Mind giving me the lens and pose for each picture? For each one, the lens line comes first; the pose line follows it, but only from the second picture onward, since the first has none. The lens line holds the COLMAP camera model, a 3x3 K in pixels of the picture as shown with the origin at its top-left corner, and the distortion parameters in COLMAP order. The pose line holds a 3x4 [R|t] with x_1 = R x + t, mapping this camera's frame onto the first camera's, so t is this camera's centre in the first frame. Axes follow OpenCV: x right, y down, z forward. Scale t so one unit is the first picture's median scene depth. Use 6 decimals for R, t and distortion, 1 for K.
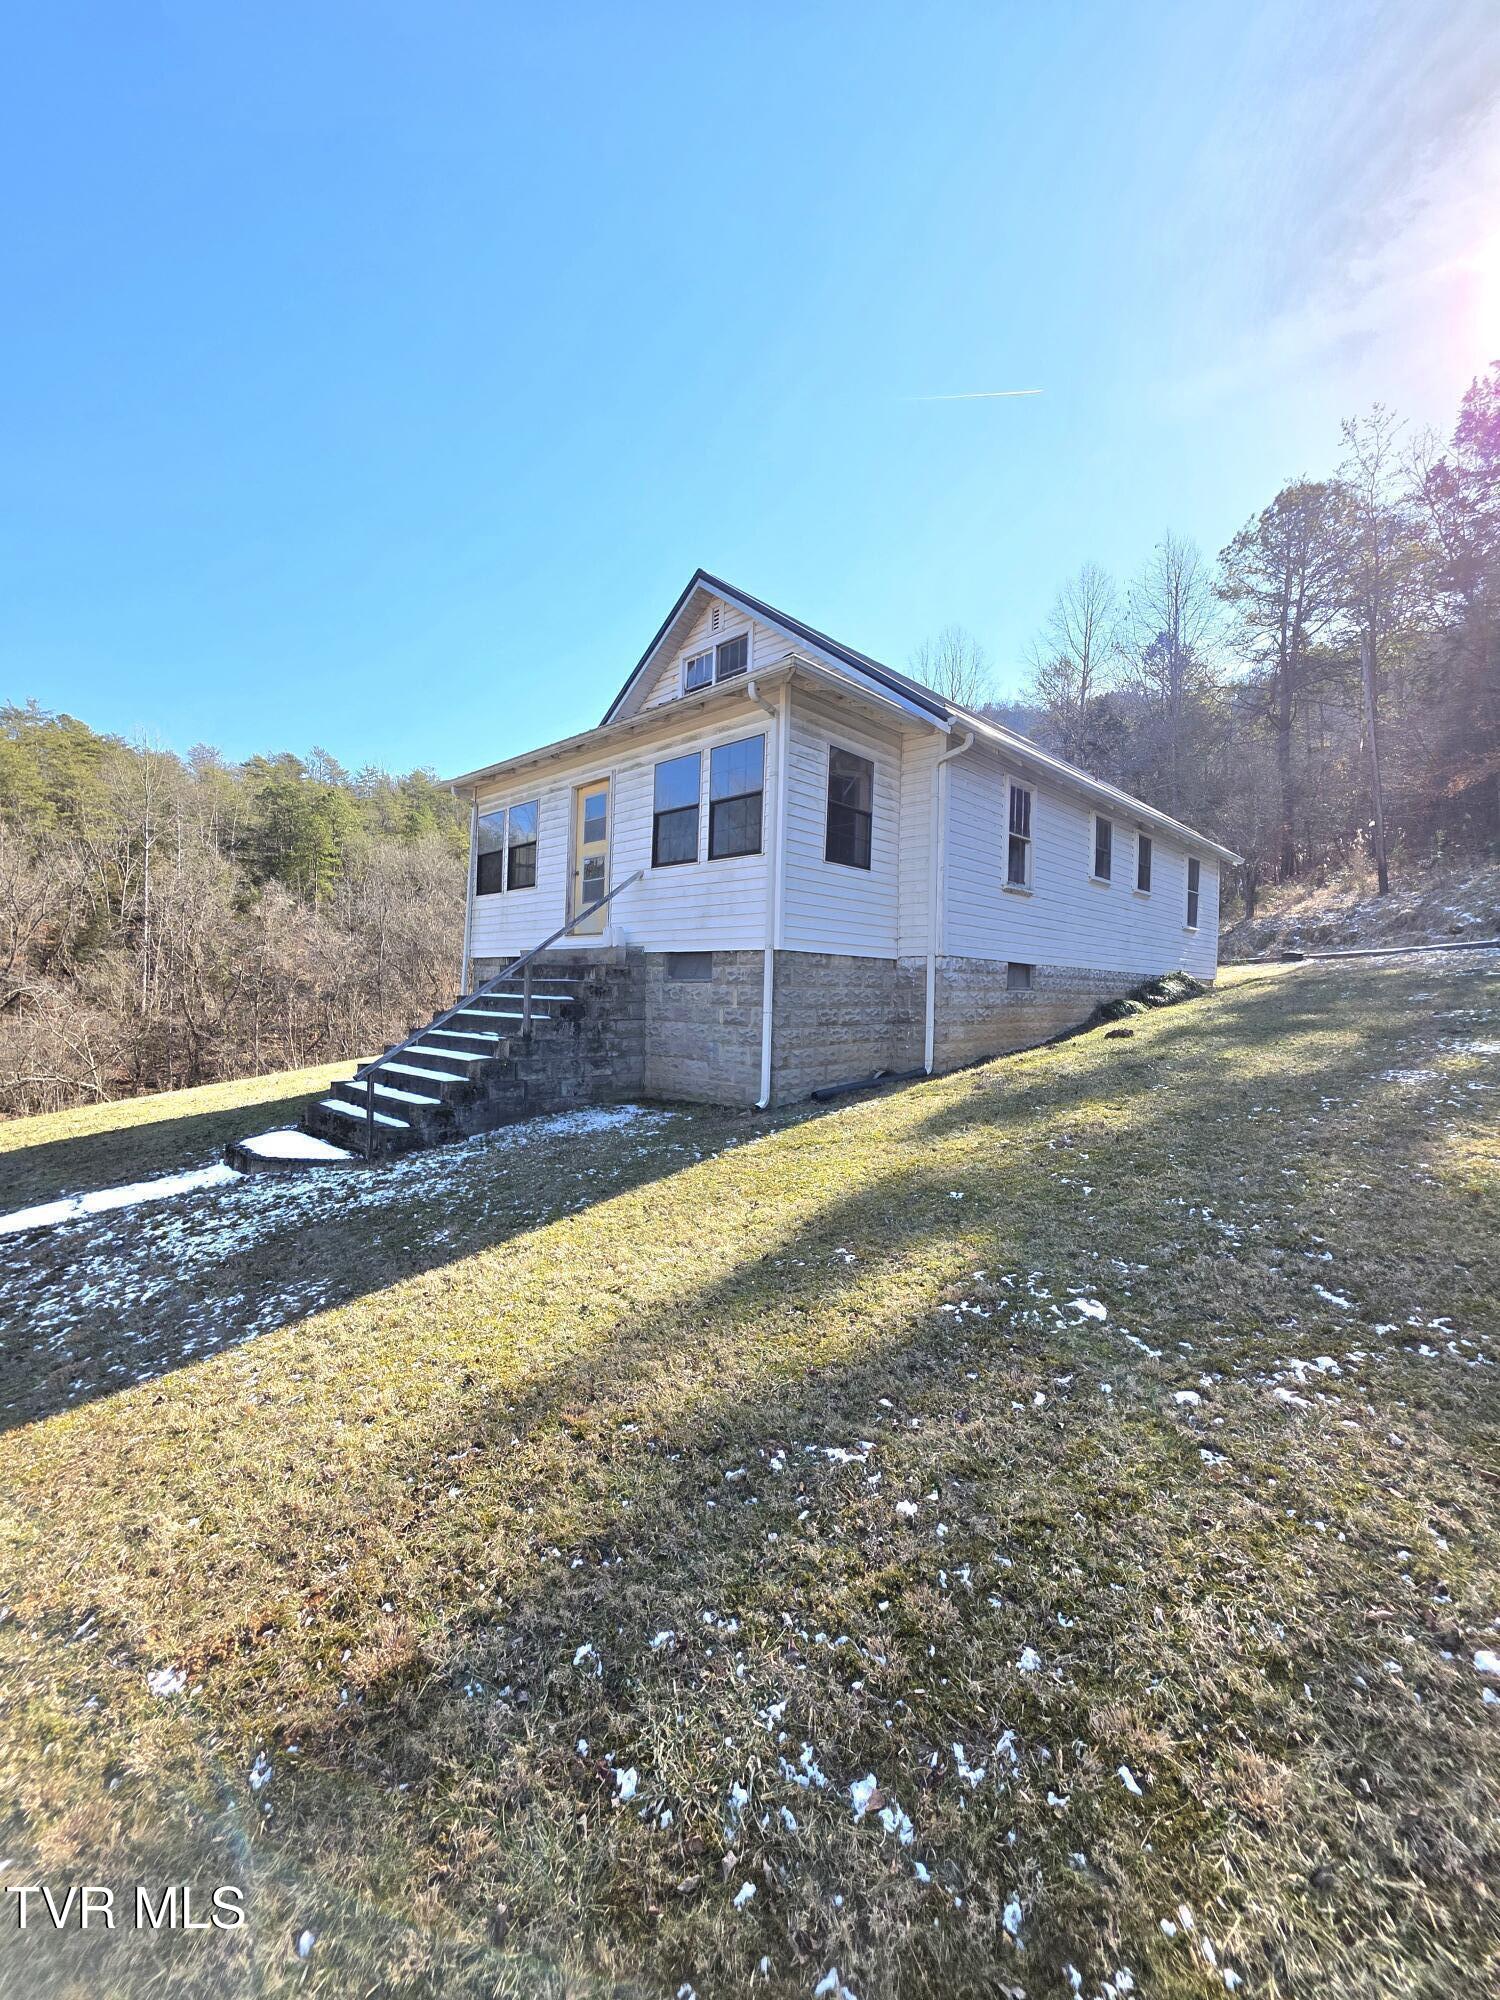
lens RADIAL K [[793.3, 0, 758.4], [0, 793.3, 1001.4], [0, 0, 1]] dist [-0.001349, 0.000916]
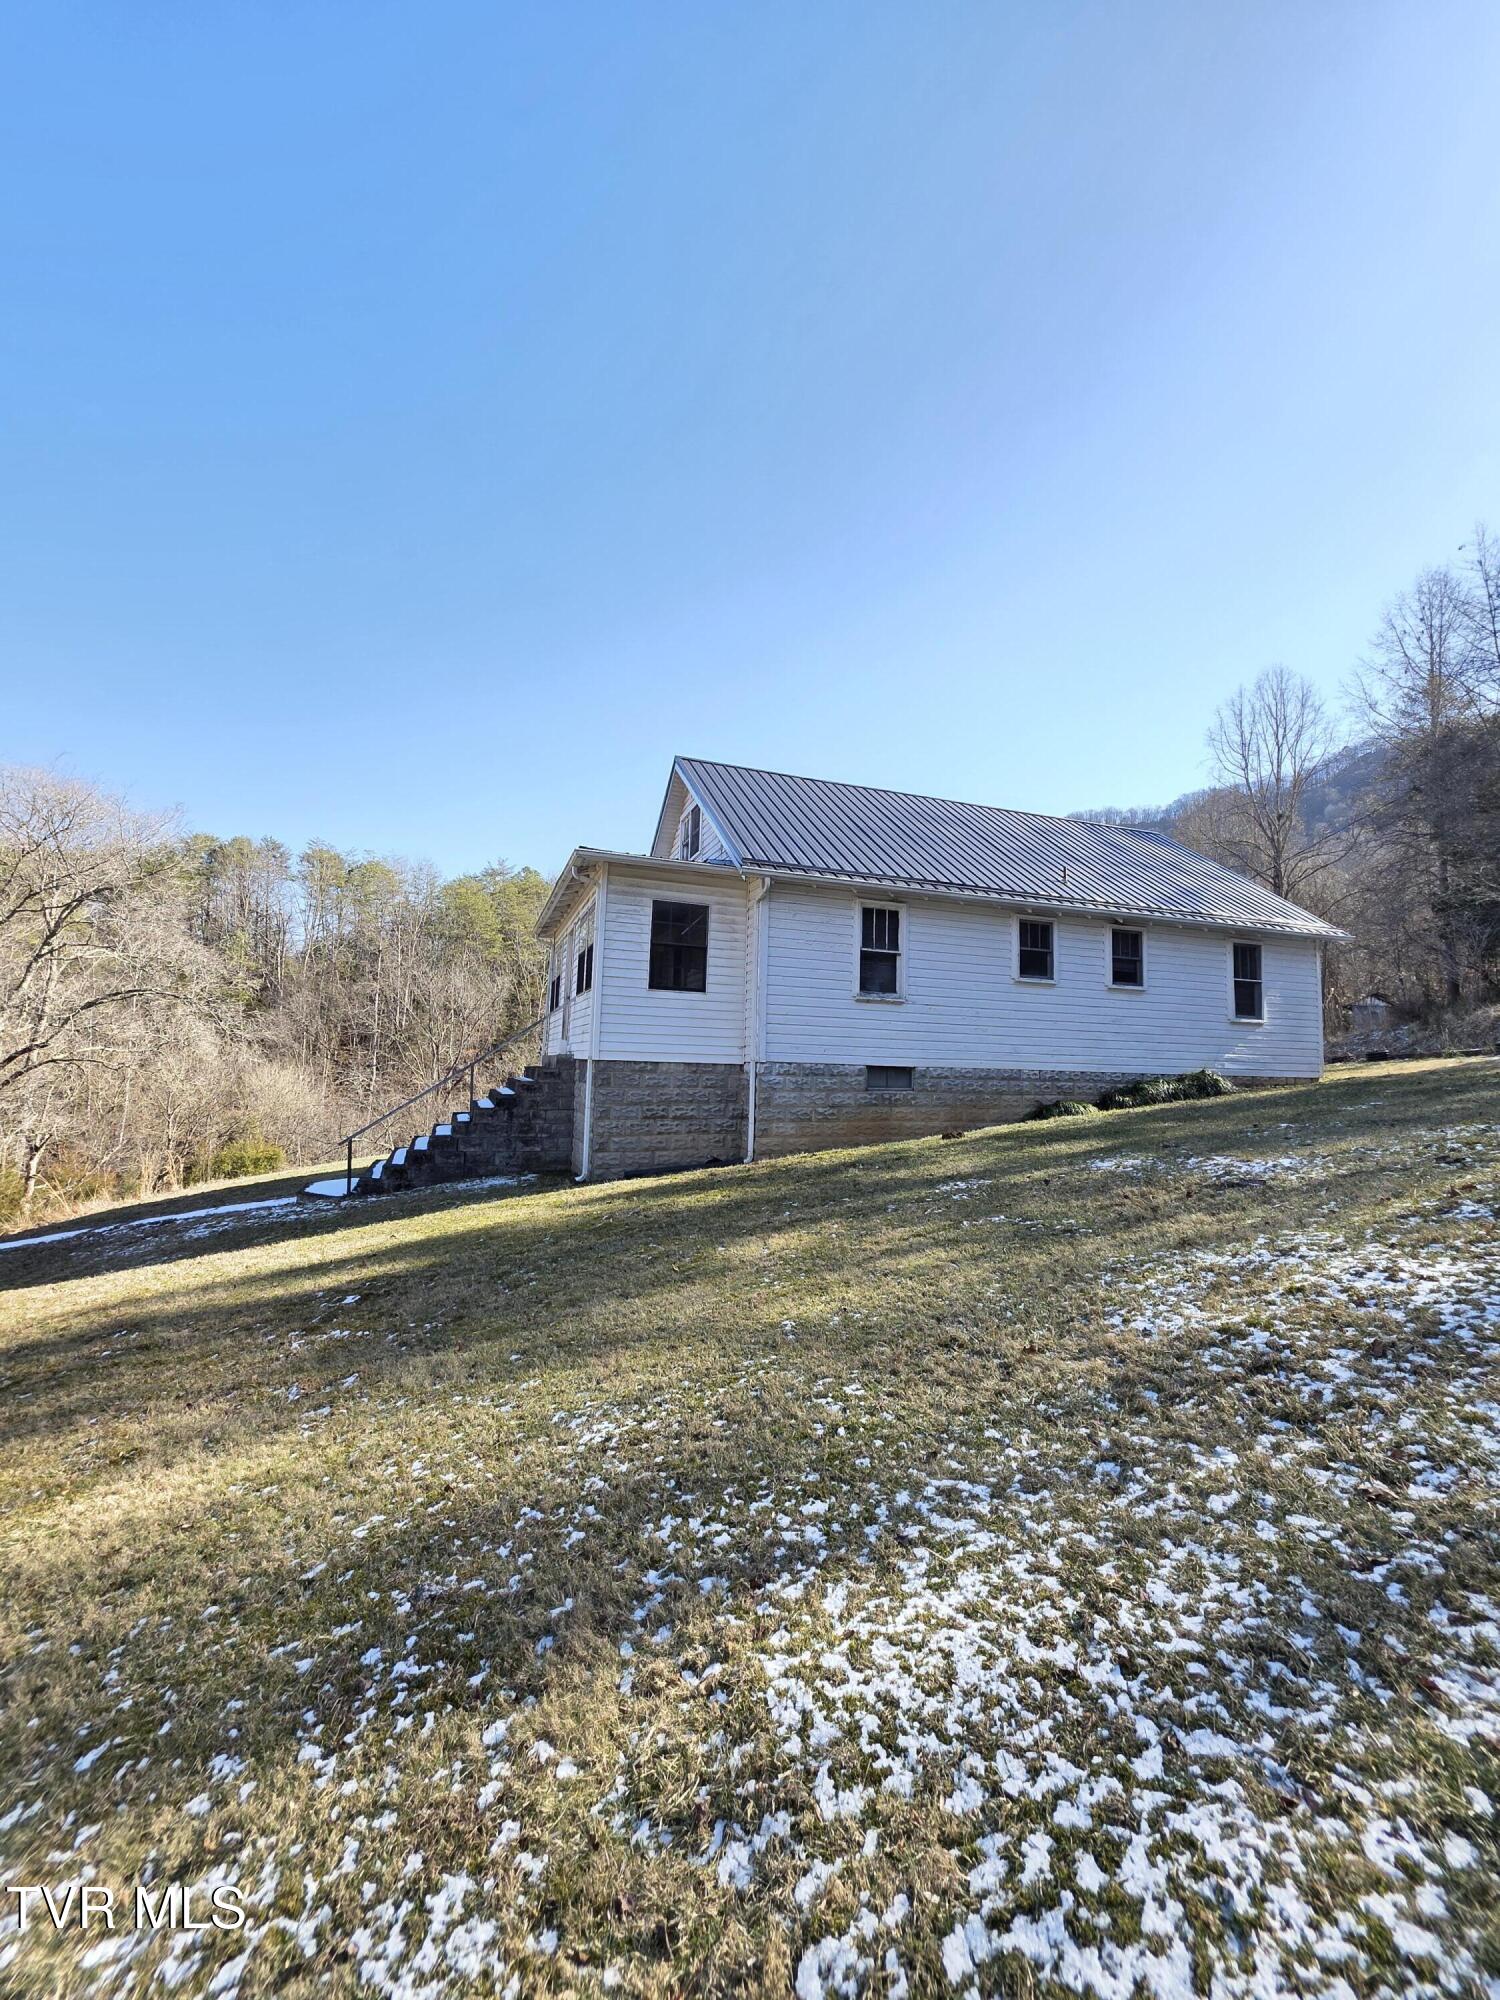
lens RADIAL K [[793.3, 0, 757.1], [0, 793.3, 996.3], [0, 0, 1]] dist [-0.001349, 0.000916]
pose [[0.901240, -0.037961, -0.431654, 0.720366], [-0.011219, 0.993777, -0.110819, -0.022956], [0.433175, 0.104717, 0.895206, -0.062680]]
